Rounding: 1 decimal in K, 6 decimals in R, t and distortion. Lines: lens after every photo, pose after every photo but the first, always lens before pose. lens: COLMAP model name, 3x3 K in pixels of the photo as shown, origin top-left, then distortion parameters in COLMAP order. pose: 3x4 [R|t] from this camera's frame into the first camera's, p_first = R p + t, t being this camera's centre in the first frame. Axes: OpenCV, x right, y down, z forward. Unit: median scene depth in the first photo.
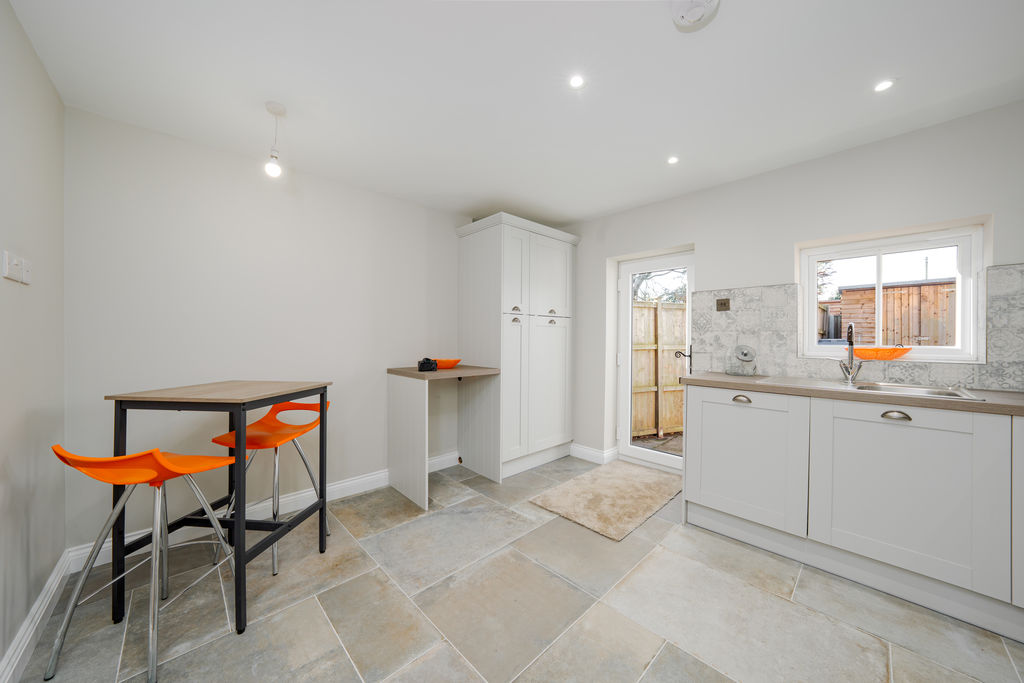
lens RADIAL K [[351.5, 0, 512.0], [0, 351.5, 341.5], [0, 0, 1]] dist [0.000070, 0.000102]
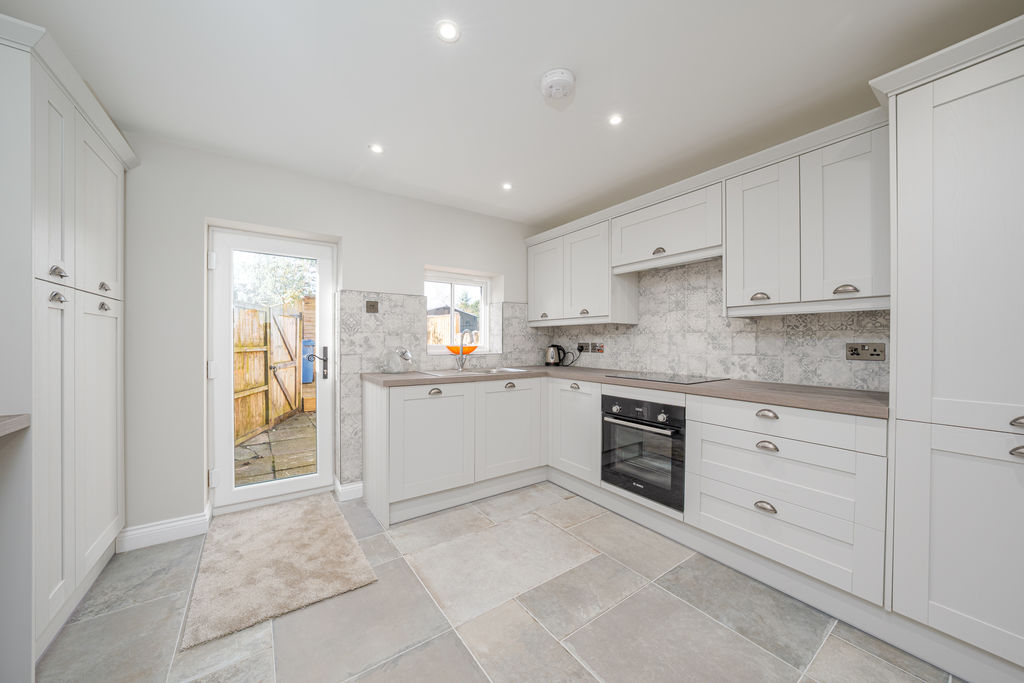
lens RADIAL K [[365.7, 0, 511.9], [0, 365.7, 348.6], [0, 0, 1]] dist [-0.001518, 0.000008]
pose [[0.170119, -0.025789, 0.985086, -0.381502], [0.003842, 0.999667, 0.025507, -0.008162], [-0.985416, -0.000555, 0.170161, 0.408511]]
